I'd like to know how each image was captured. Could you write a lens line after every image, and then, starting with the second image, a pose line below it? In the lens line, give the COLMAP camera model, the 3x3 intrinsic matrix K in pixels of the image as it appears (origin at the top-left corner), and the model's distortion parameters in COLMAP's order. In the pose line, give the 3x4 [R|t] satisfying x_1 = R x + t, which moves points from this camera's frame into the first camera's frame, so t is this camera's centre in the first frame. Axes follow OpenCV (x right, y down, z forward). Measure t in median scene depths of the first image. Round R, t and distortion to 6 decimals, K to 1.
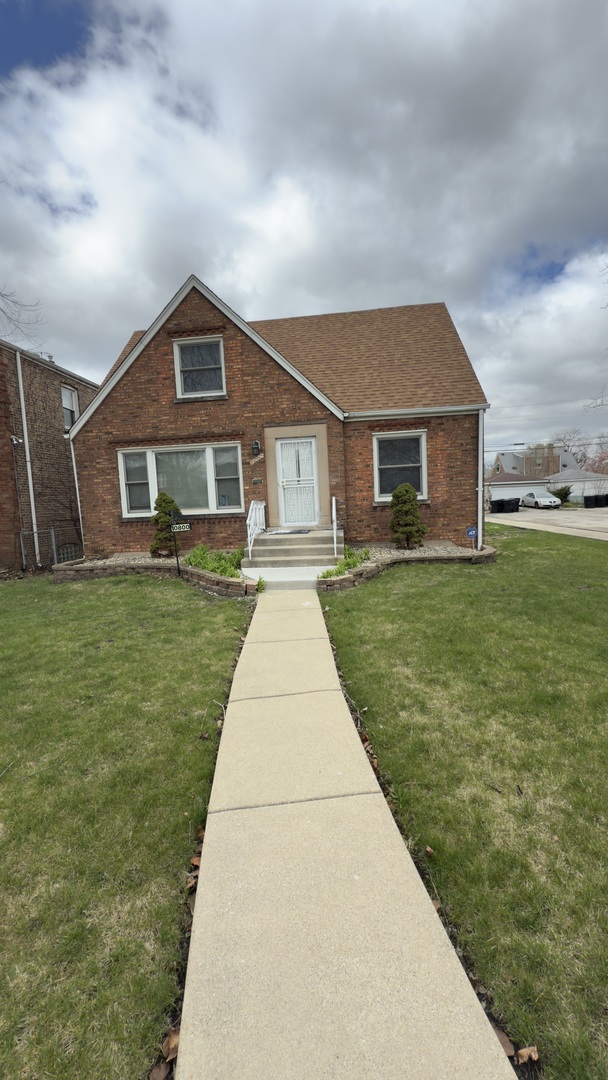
lens RADIAL K [[429.0, 0, 304.0], [0, 429.0, 540.0], [0, 0, 1]] dist [-0.001153, 0.000235]
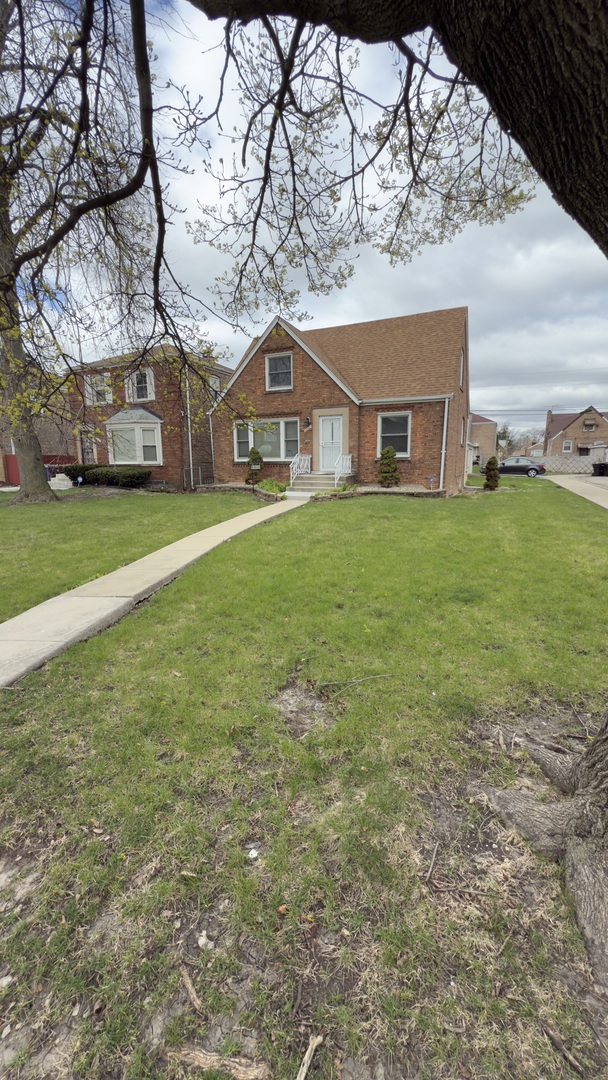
lens RADIAL K [[429.0, 0, 304.0], [0, 429.0, 540.0], [0, 0, 1]] dist [-0.001153, 0.000235]
pose [[0.946574, 0.096879, -0.307589, 0.427622], [-0.064120, 0.991306, 0.114899, 0.047700], [0.316046, -0.089037, 0.944557, -0.604634]]
